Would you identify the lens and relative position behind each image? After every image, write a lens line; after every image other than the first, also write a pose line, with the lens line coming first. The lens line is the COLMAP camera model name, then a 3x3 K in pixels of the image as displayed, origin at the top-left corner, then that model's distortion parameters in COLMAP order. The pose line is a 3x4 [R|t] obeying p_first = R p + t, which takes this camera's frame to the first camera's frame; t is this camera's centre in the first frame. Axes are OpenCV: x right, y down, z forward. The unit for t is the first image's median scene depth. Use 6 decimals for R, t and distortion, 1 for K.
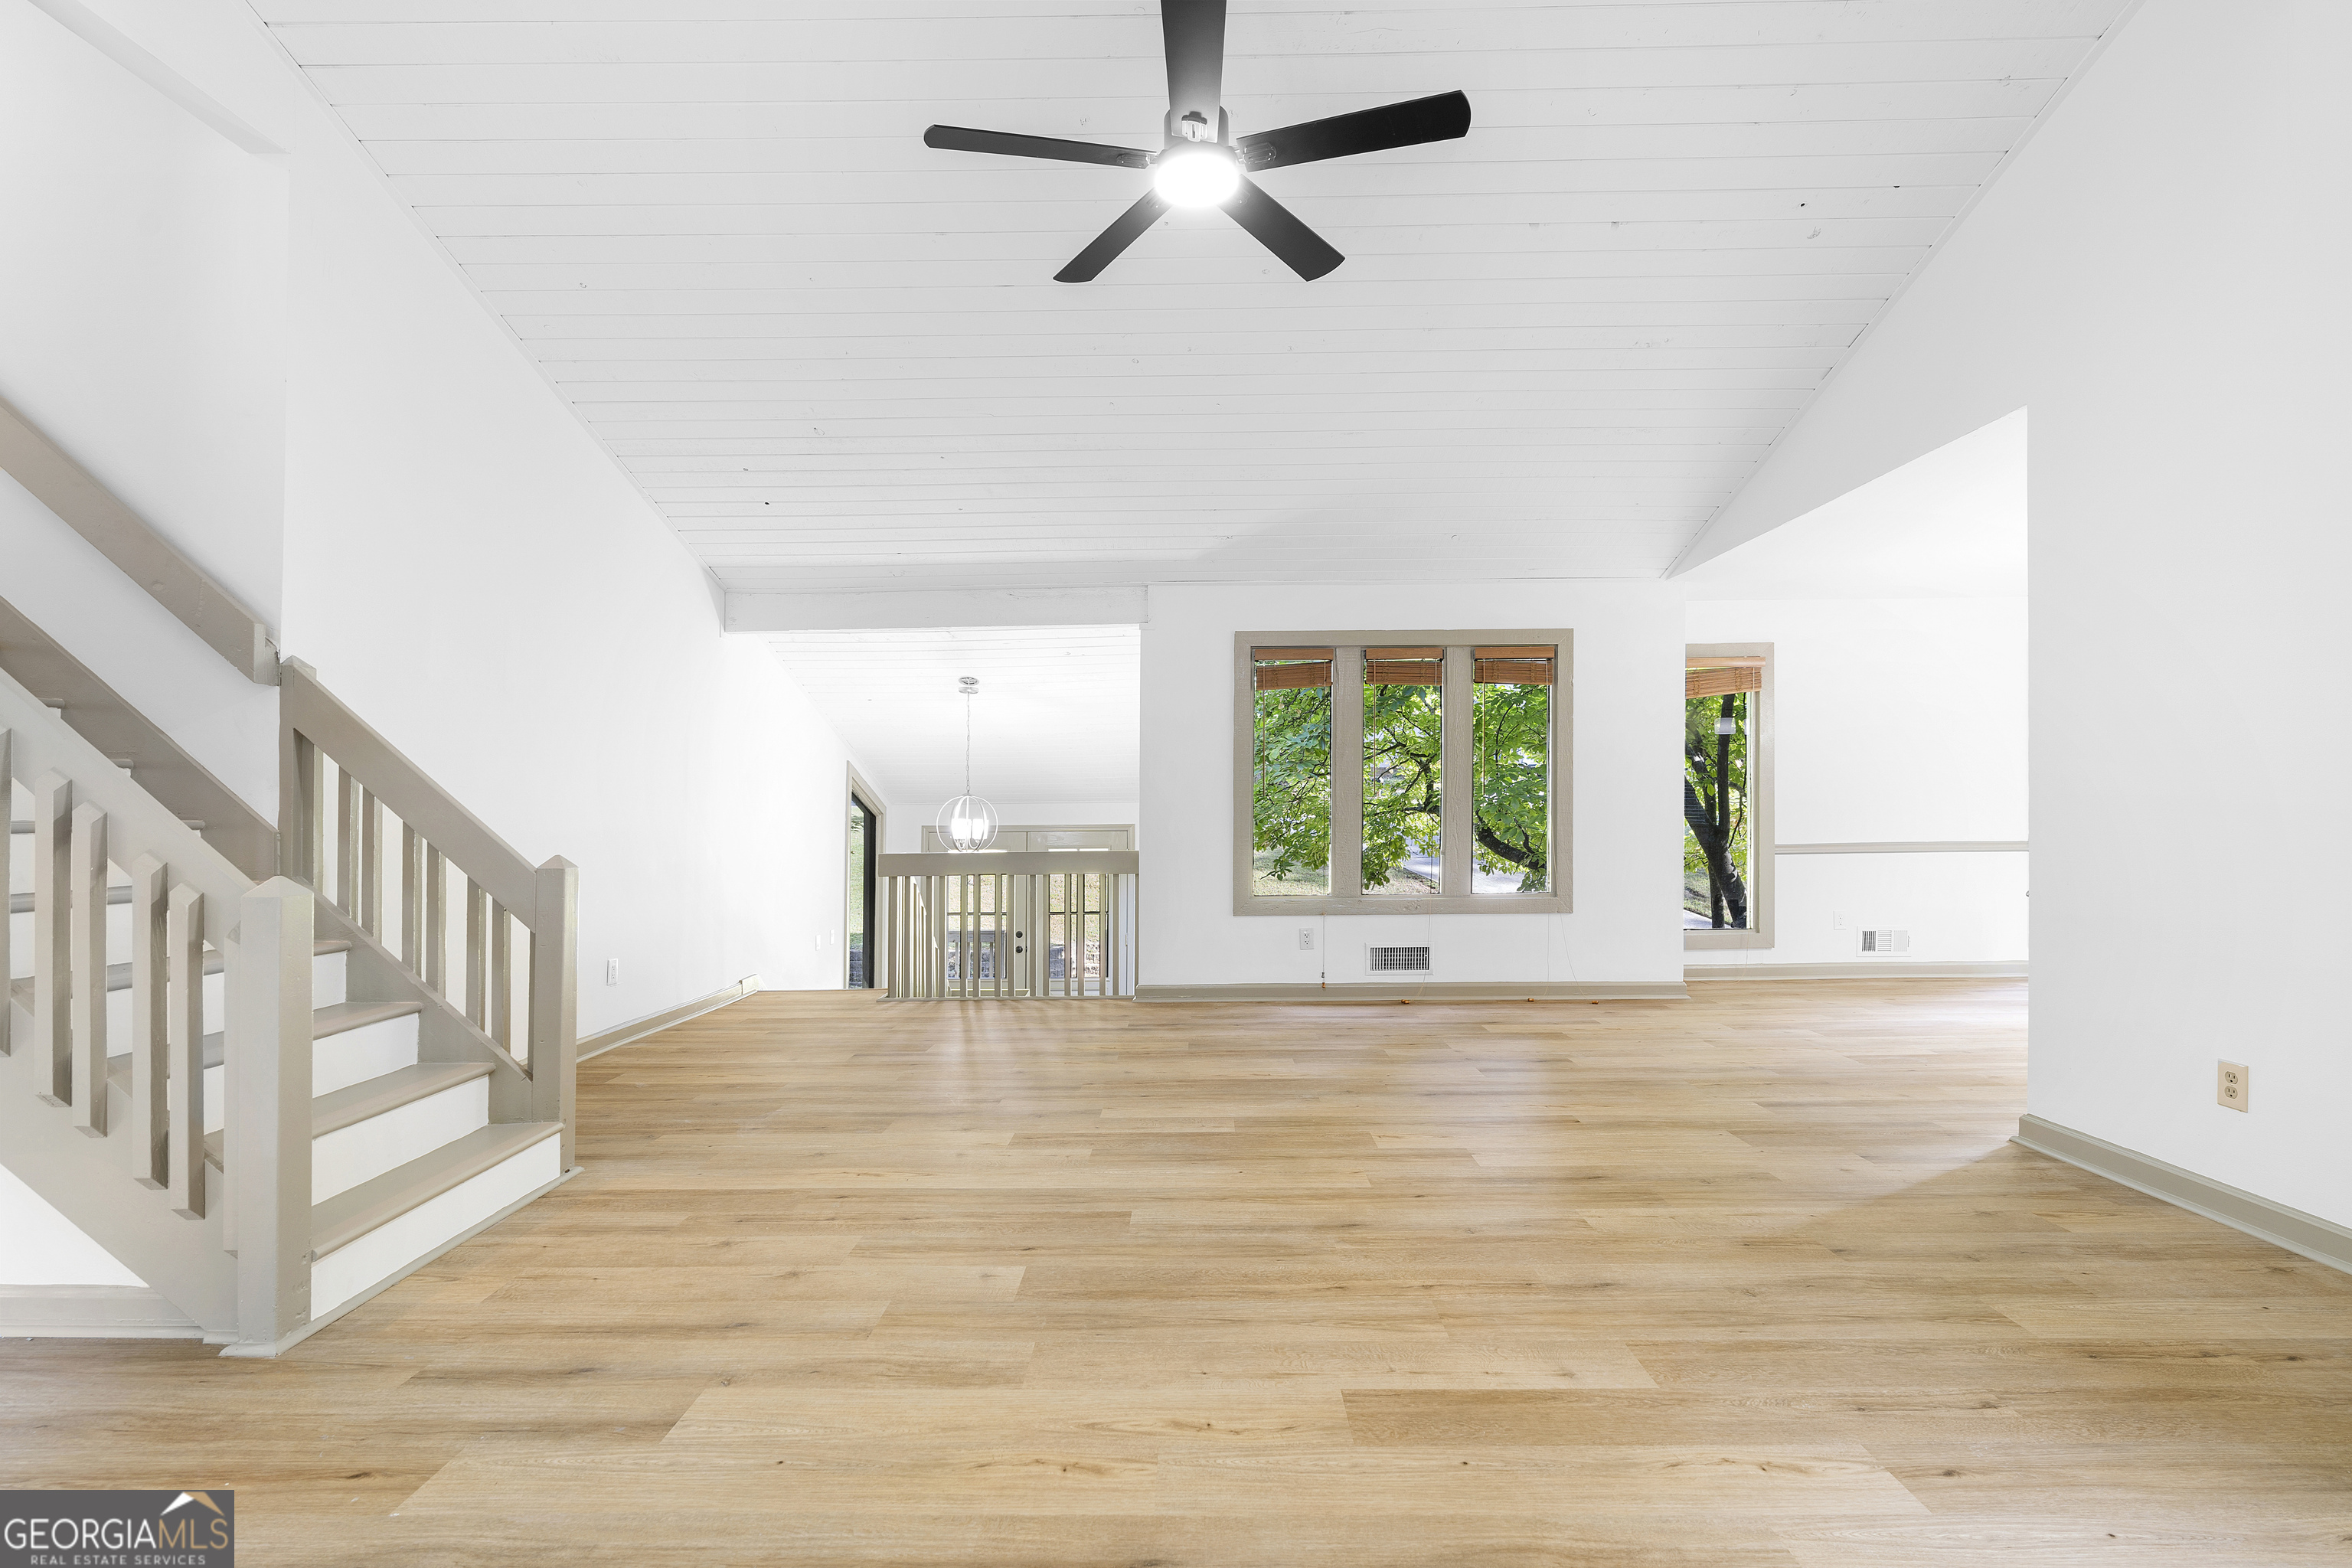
lens RADIAL K [[1068.7, 0, 1176.0], [0, 1068.7, 784.0], [0, 0, 1]] dist [-0.000809, 0.000563]
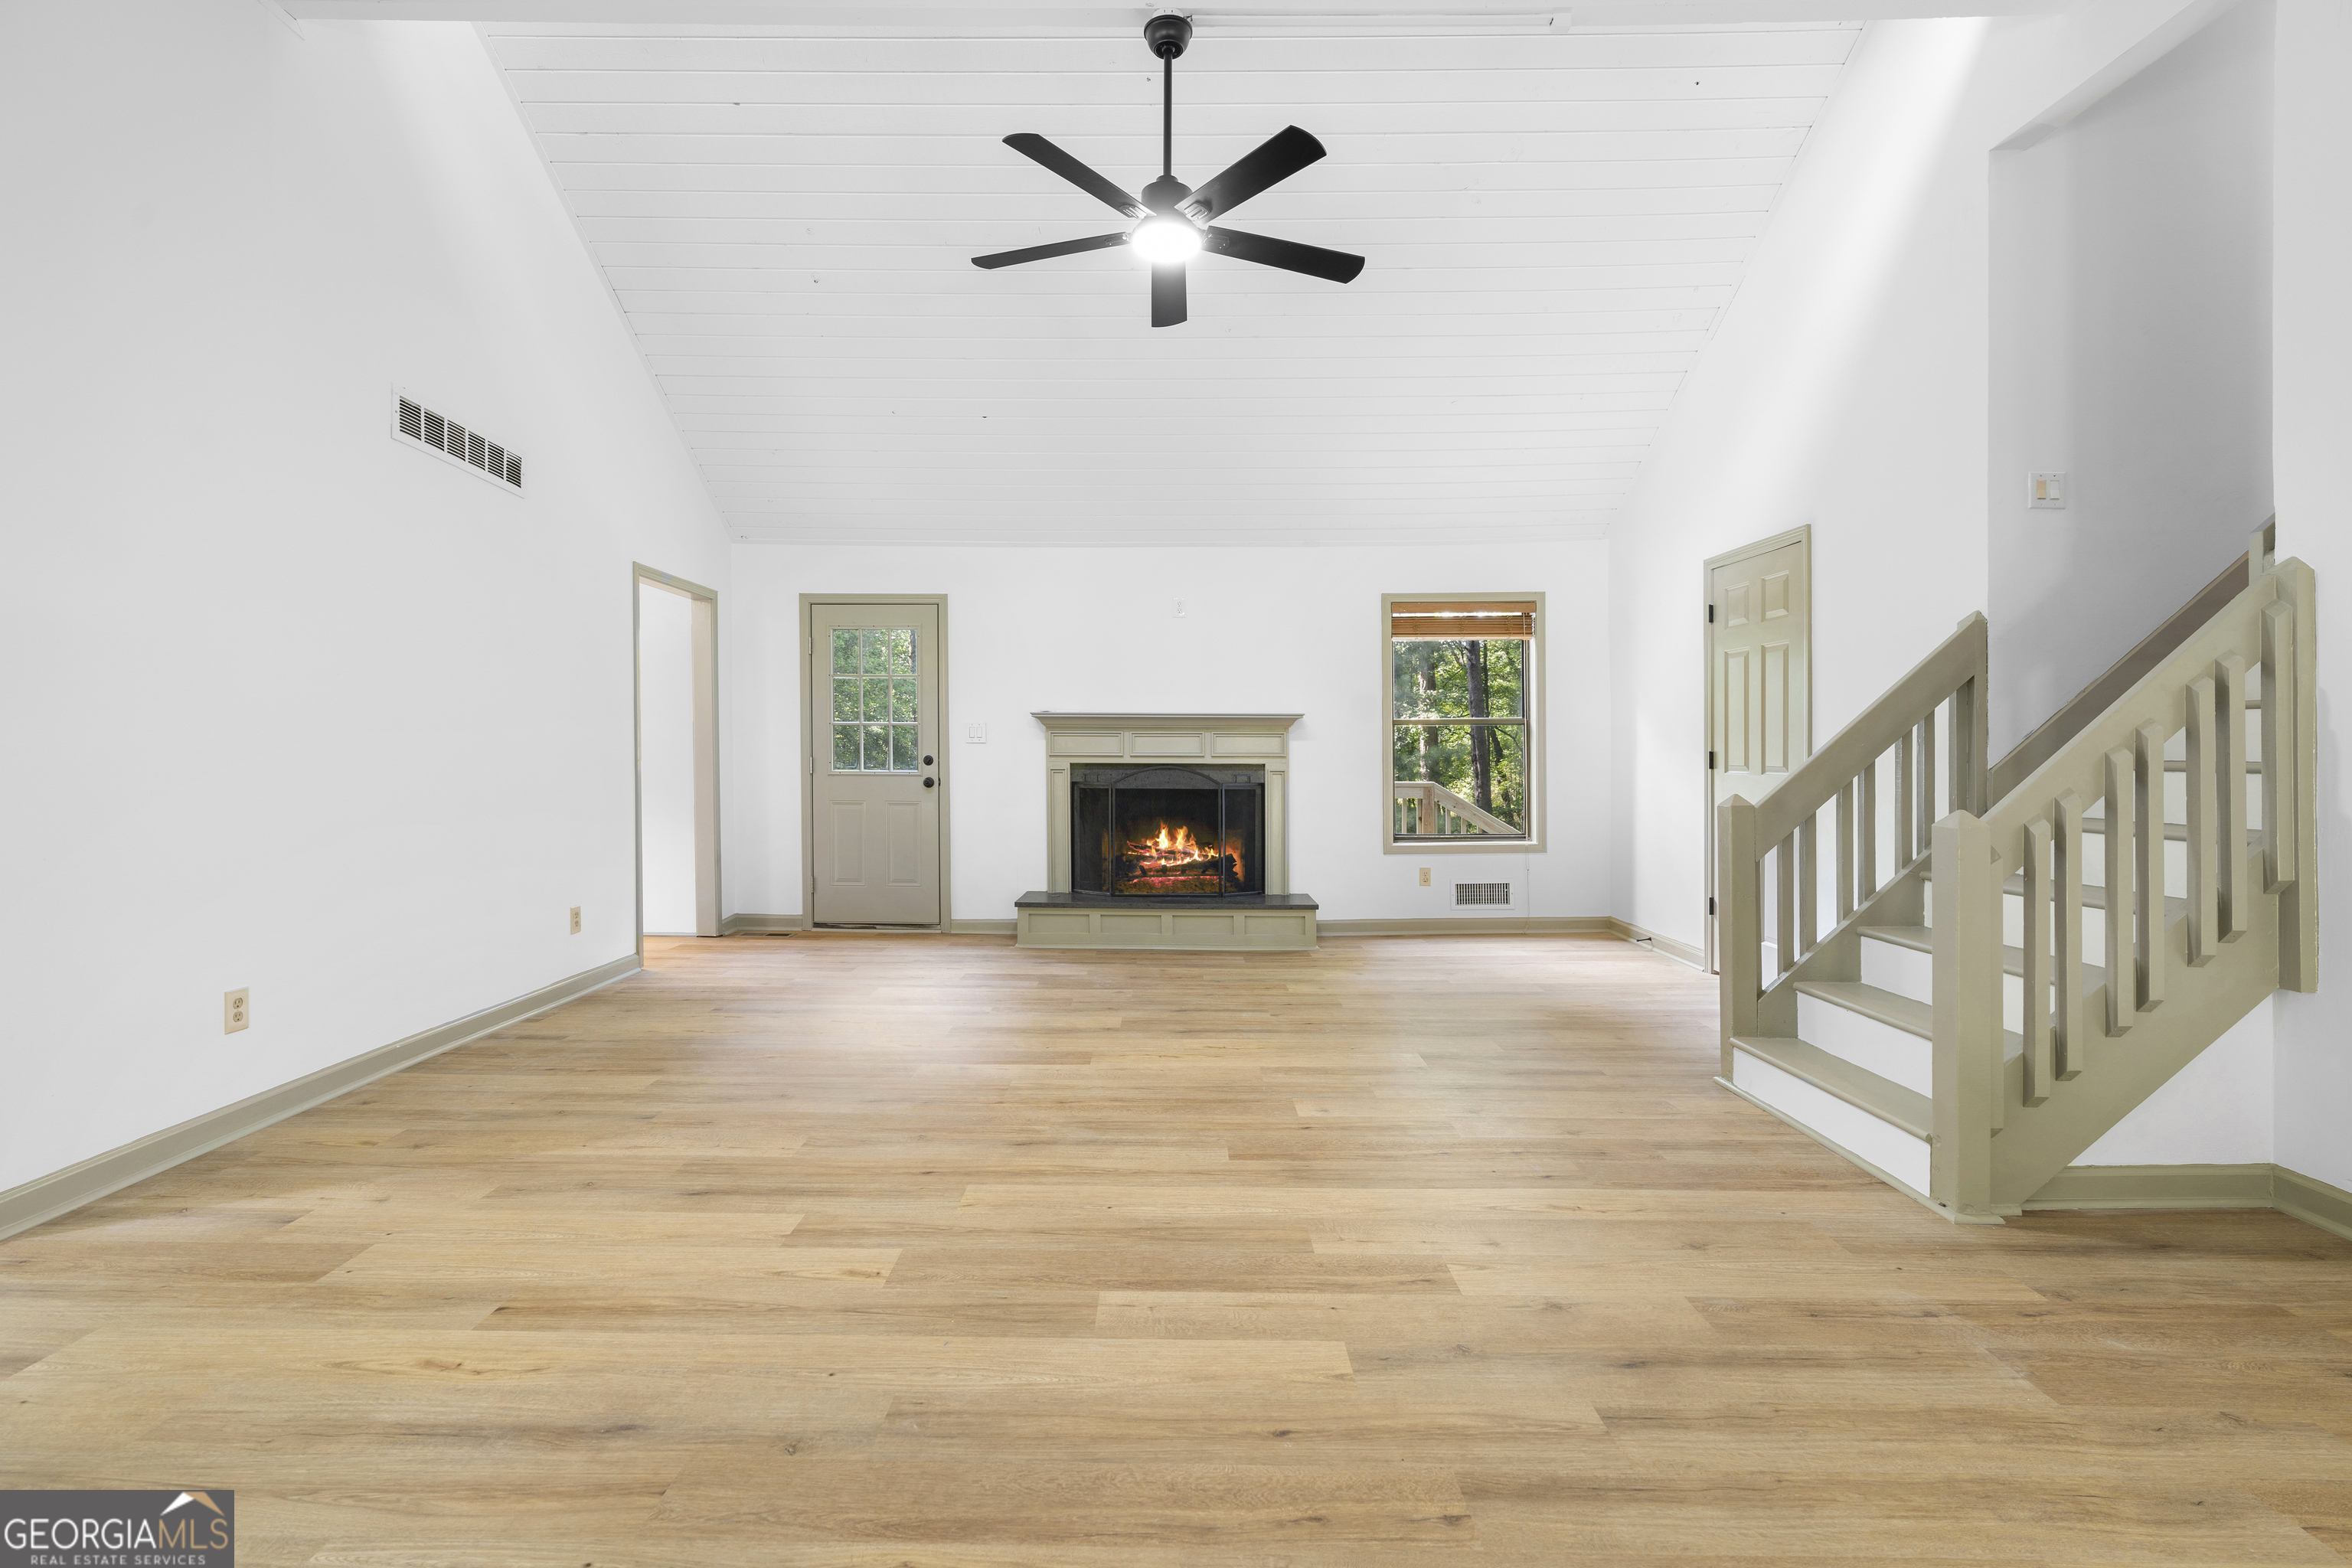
lens RADIAL K [[1068.7, 0, 1176.0], [0, 1068.7, 784.0], [0, 0, 1]] dist [-0.013765, 0.005165]
pose [[-0.999675, 0.005327, -0.024939, 0.030898], [0.005187, 0.999970, 0.005704, 0.039545], [0.024968, 0.005573, -0.999673, 1.938360]]
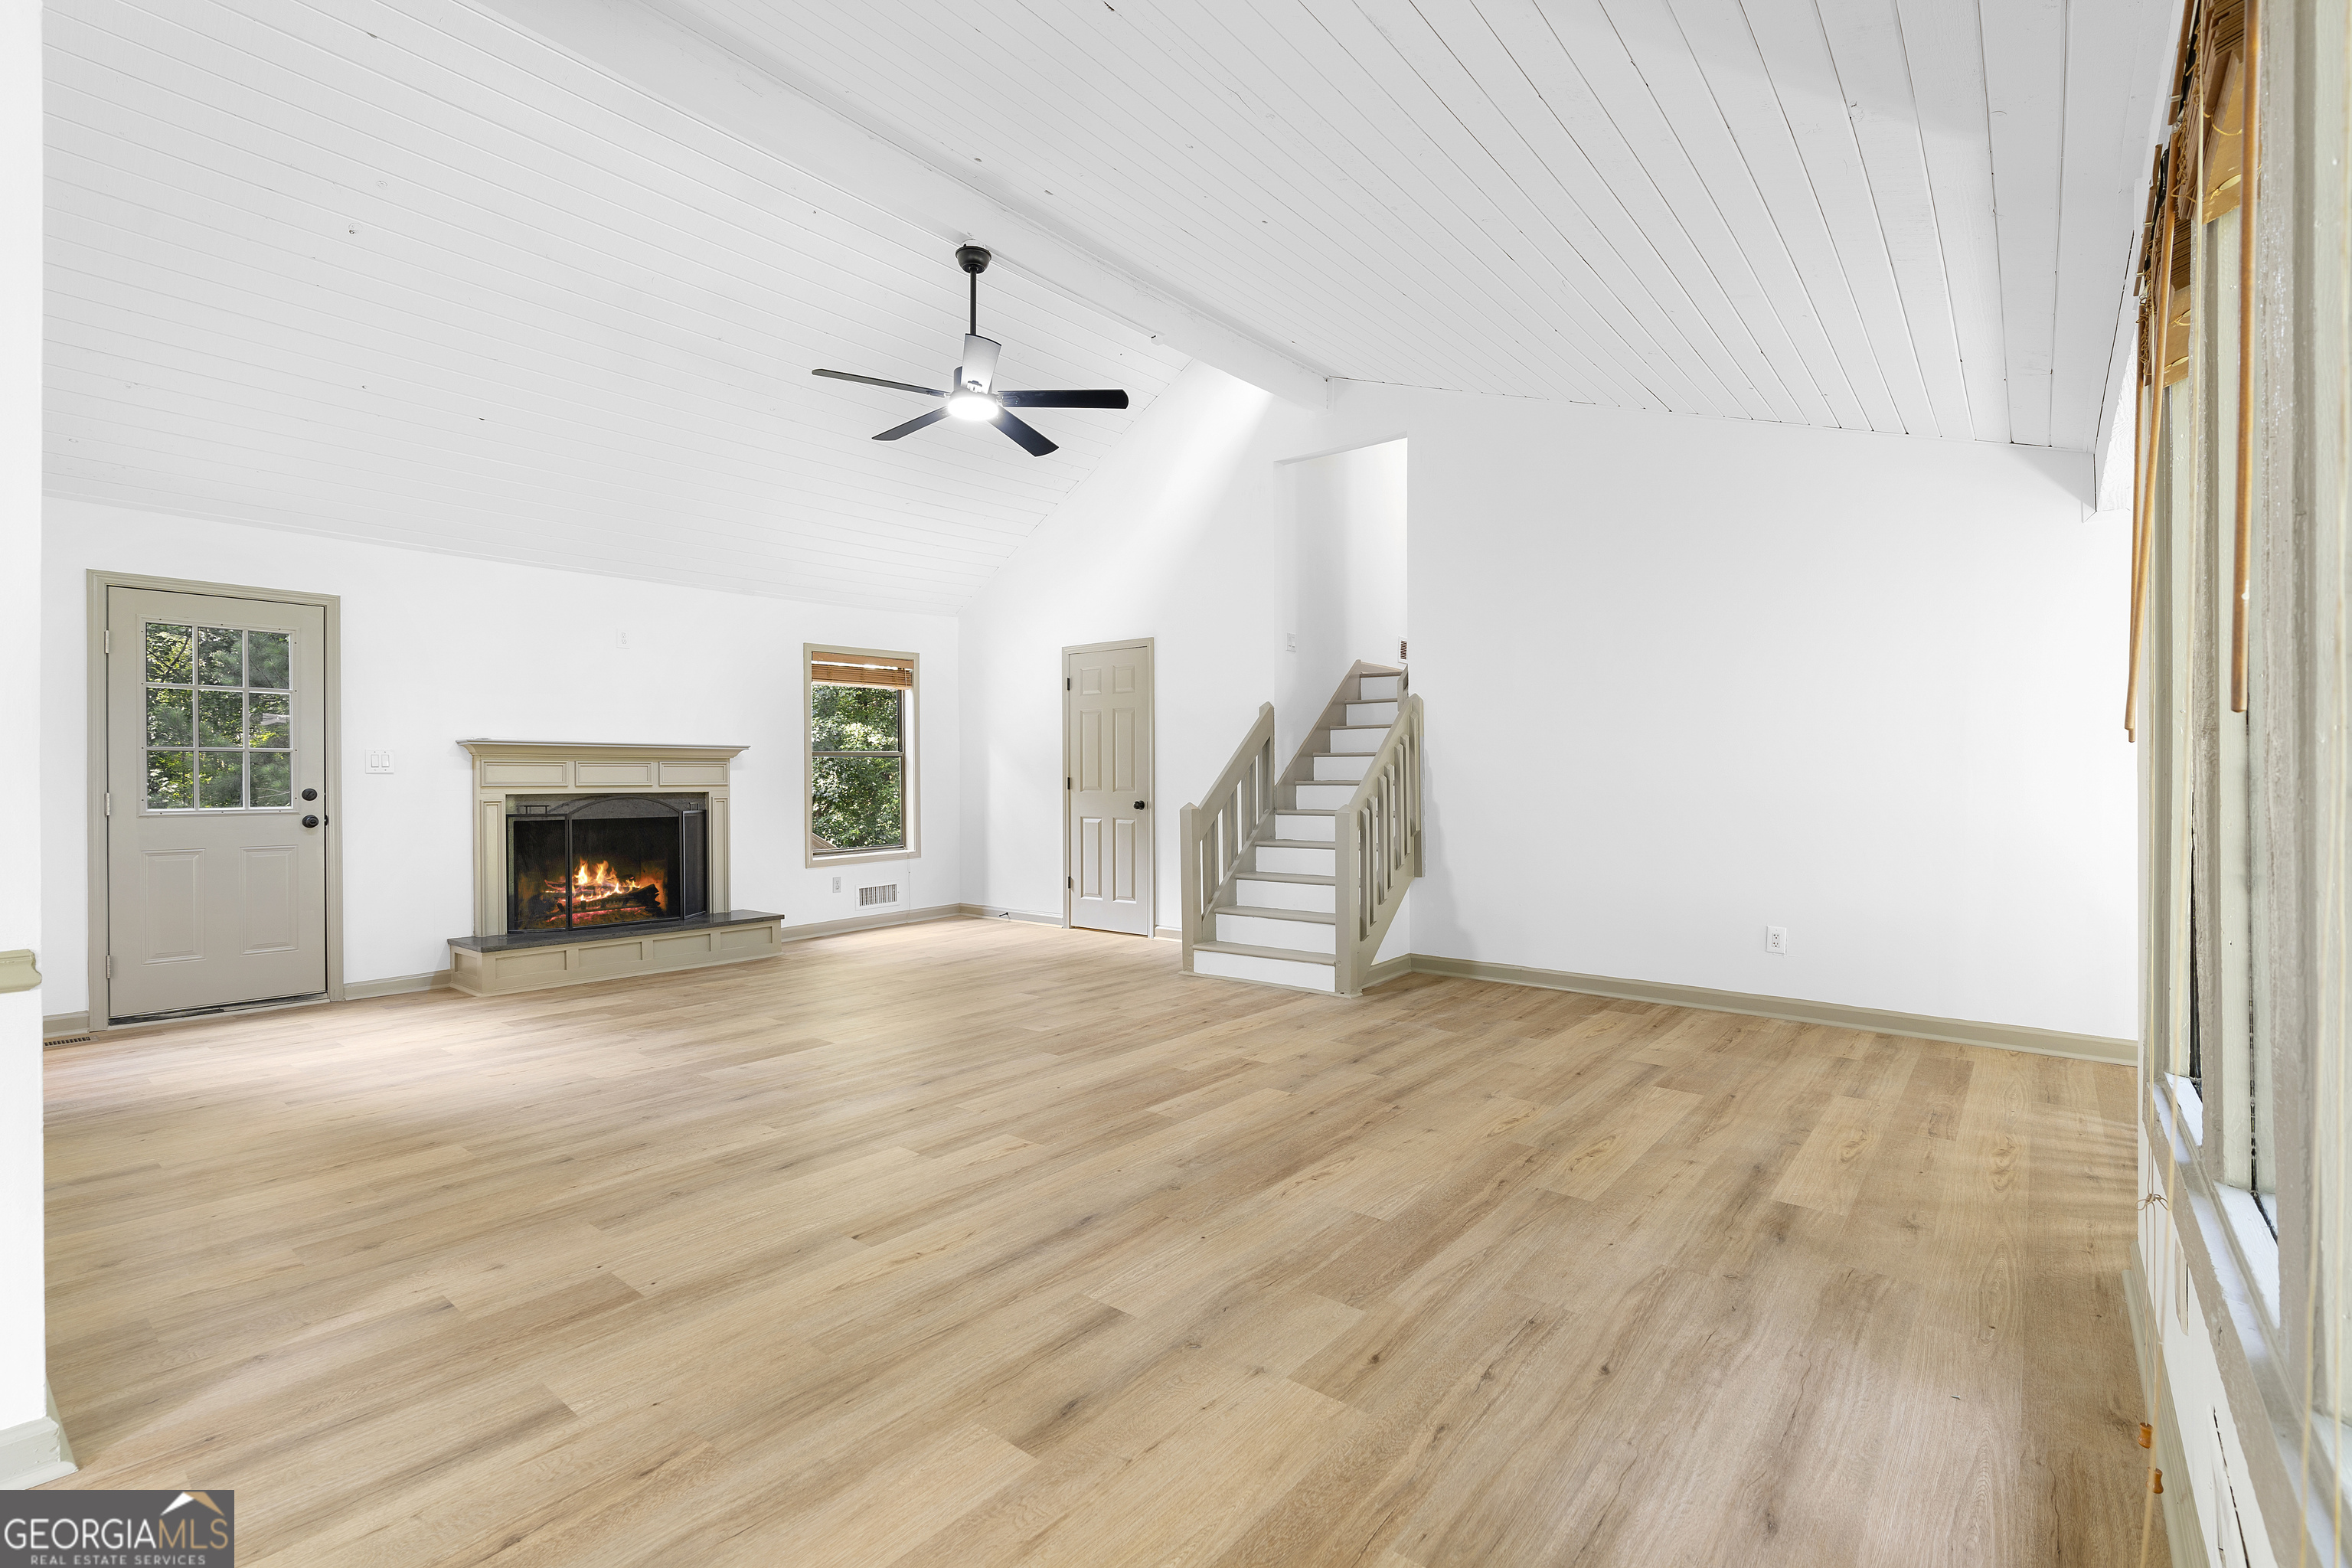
lens RADIAL K [[1032.4, 0, 1174.4], [0, 1032.4, 809.9], [0, 0, 1]] dist [-0.003712, 0.000003]
pose [[-0.614400, 0.035592, -0.788191, 0.951633], [0.028518, 0.999331, 0.022897, 0.028445], [0.788479, -0.008410, -0.615004, 1.952809]]
